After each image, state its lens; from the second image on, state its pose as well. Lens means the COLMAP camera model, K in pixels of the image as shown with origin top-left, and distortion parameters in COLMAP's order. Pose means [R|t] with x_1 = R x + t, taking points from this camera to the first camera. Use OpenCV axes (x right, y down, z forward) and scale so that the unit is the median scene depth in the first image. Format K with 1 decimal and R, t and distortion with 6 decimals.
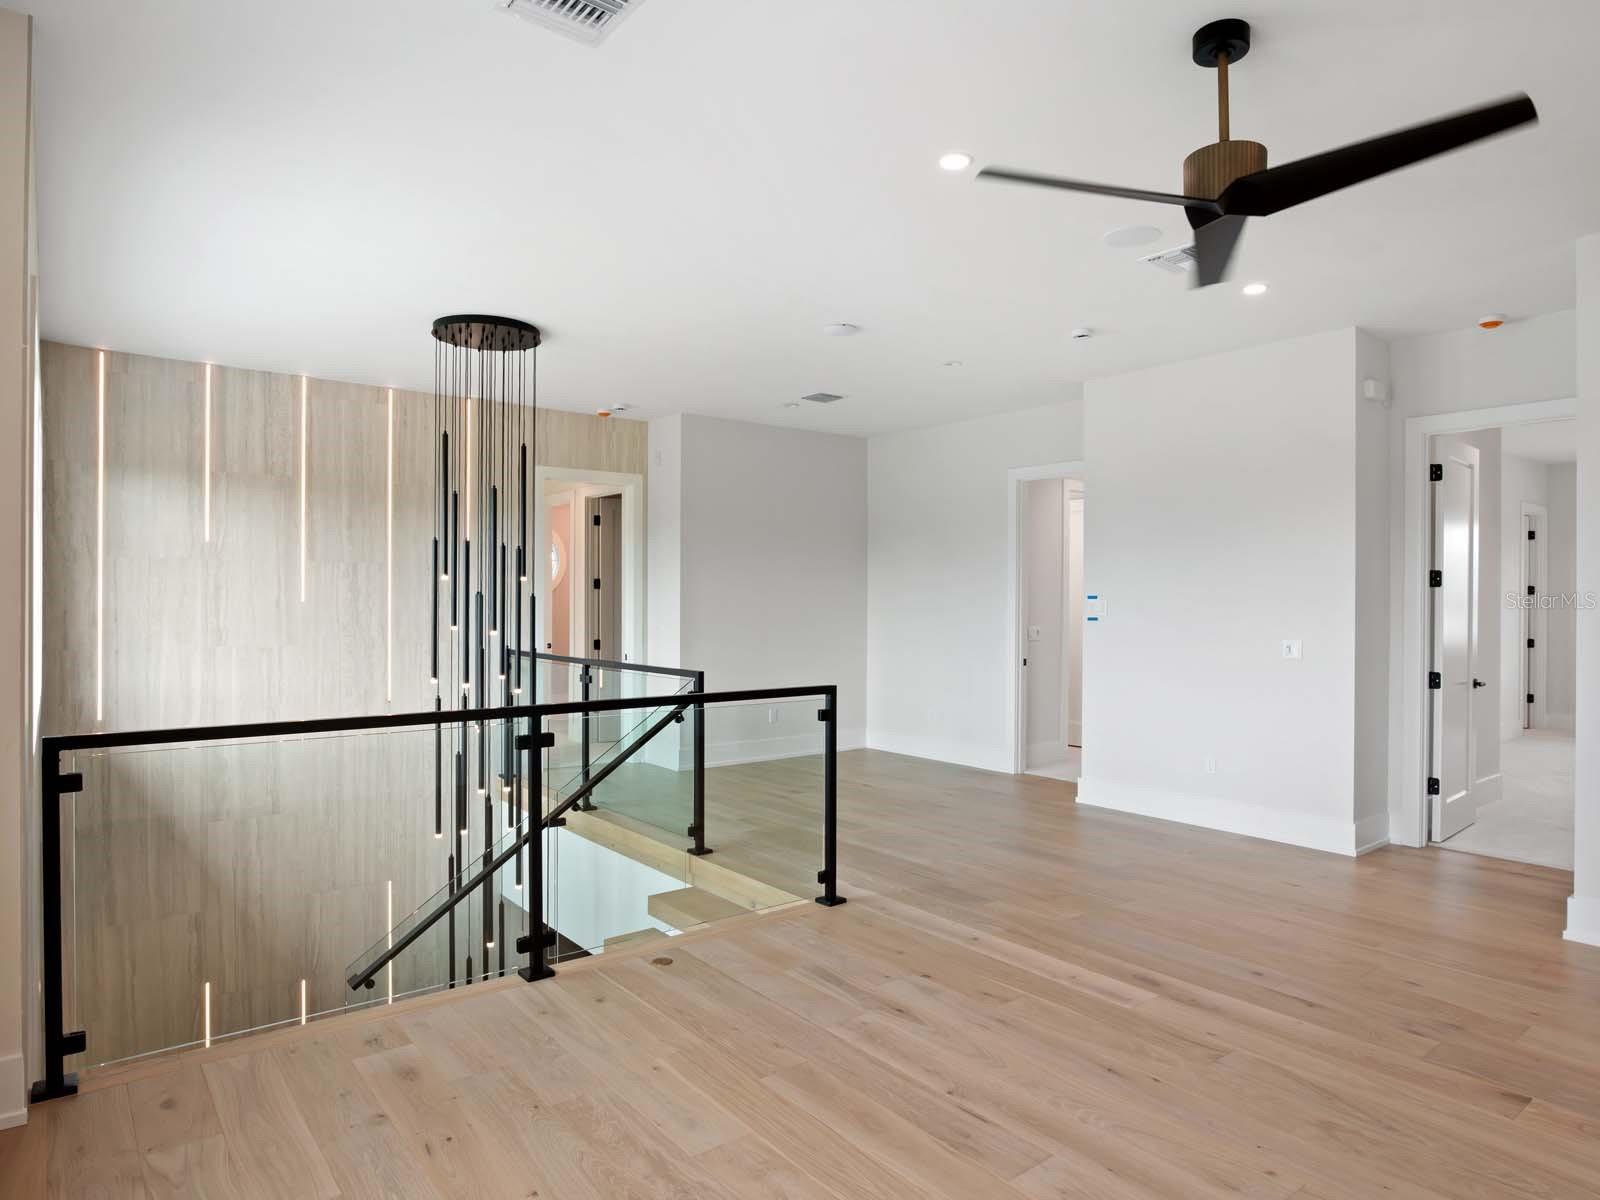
lens RADIAL K [[955.1, 0, 800.0], [0, 955.1, 600.0], [0, 0, 1]] dist [-0.000022, -0.000197]
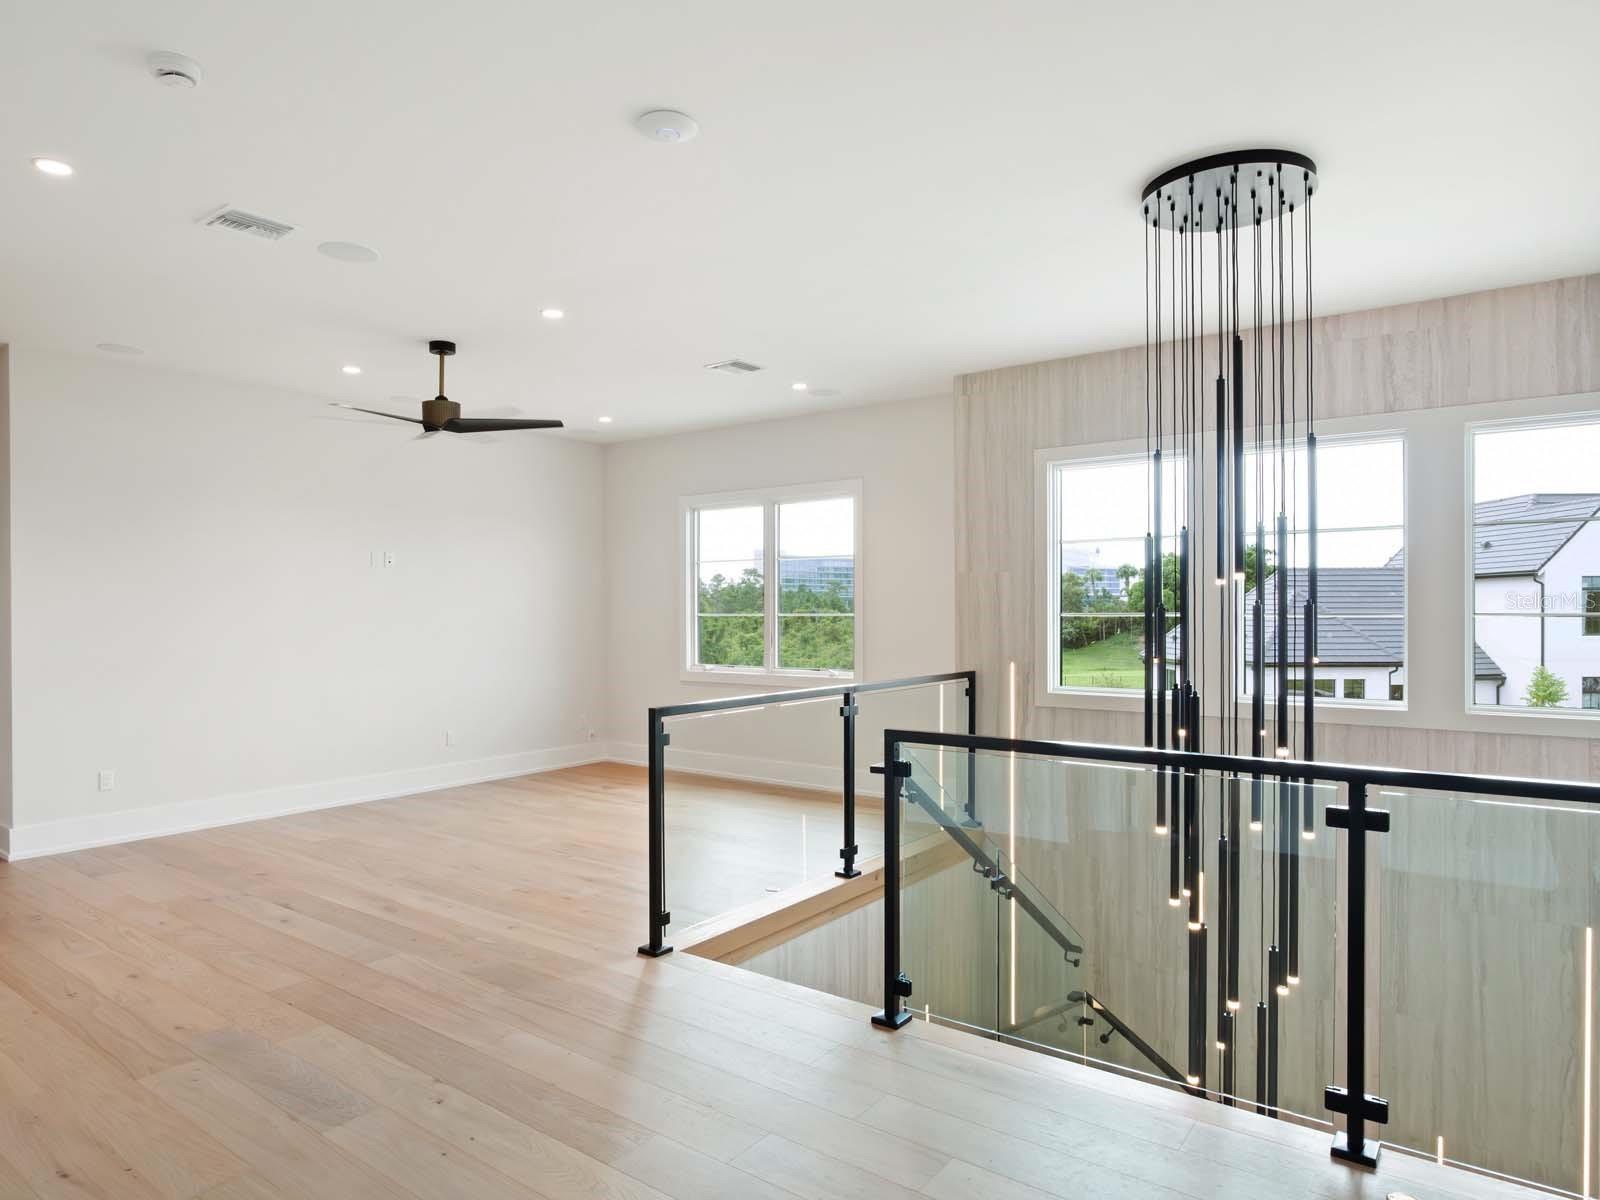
lens RADIAL K [[955.1, 0, 800.0], [0, 955.1, 600.0], [0, 0, 1]] dist [-0.000022, -0.000197]
pose [[-0.967010, -0.006079, -0.254665, 0.162204], [-0.004328, 0.999963, -0.007438, -0.008161], [0.254701, -0.006090, -0.967001, 2.383292]]
